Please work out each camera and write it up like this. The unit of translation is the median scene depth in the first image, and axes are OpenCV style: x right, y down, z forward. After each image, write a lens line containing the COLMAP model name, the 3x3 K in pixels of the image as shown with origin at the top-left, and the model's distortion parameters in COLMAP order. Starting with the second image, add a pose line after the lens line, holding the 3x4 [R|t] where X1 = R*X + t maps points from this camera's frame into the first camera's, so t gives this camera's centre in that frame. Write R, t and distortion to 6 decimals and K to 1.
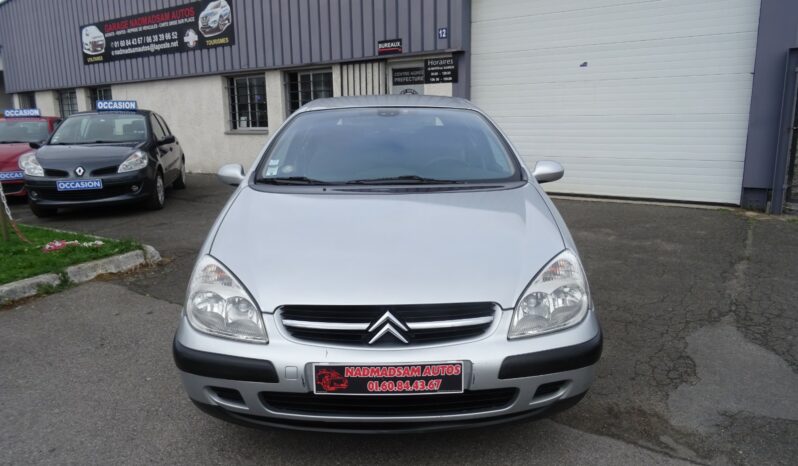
lens RADIAL K [[570.0, 0, 396.2], [0, 570.0, 232.6], [0, 0, 1]] dist [-0.004162, 0.004312]
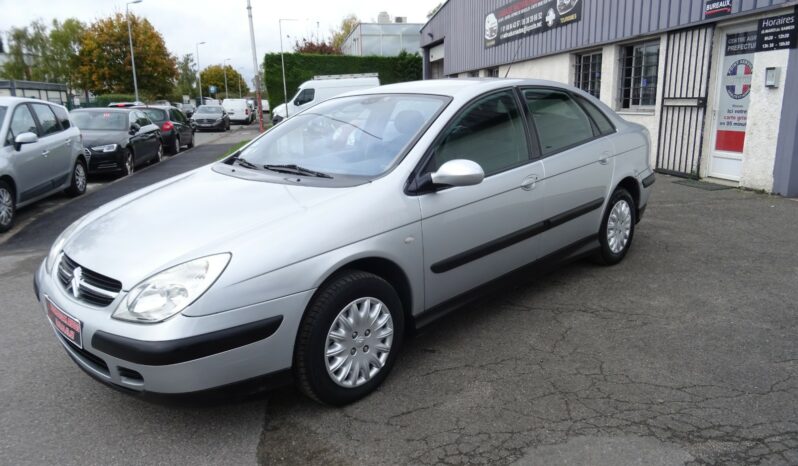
lens RADIAL K [[570.0, 0, 396.2], [0, 570.0, 232.6], [0, 0, 1]] dist [-0.004162, 0.004312]
pose [[0.698188, 0.162391, -0.697254, 0.274573], [-0.132773, 0.986410, 0.096785, -0.031748], [0.703495, 0.025002, 0.710261, 0.122403]]
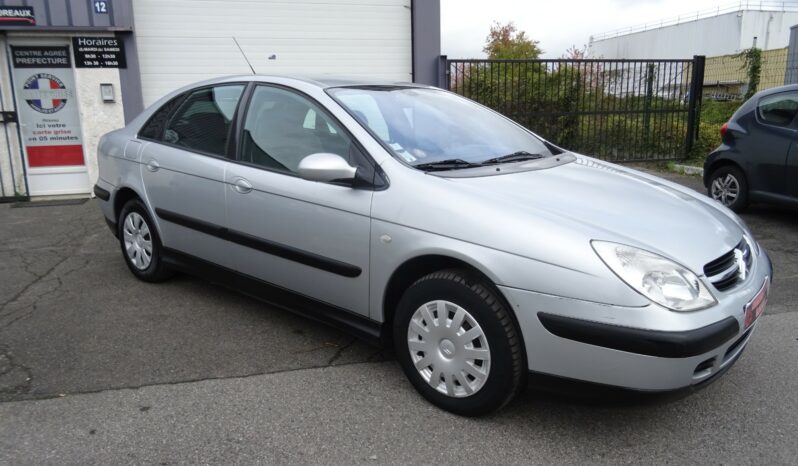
lens RADIAL K [[570.0, 0, 396.2], [0, 570.0, 232.6], [0, 0, 1]] dist [-0.004162, 0.004312]
pose [[0.653540, -0.157357, 0.740354, -0.272479], [0.158042, 0.984960, 0.069836, -0.018800], [-0.740208, 0.071366, 0.668580, 0.148426]]
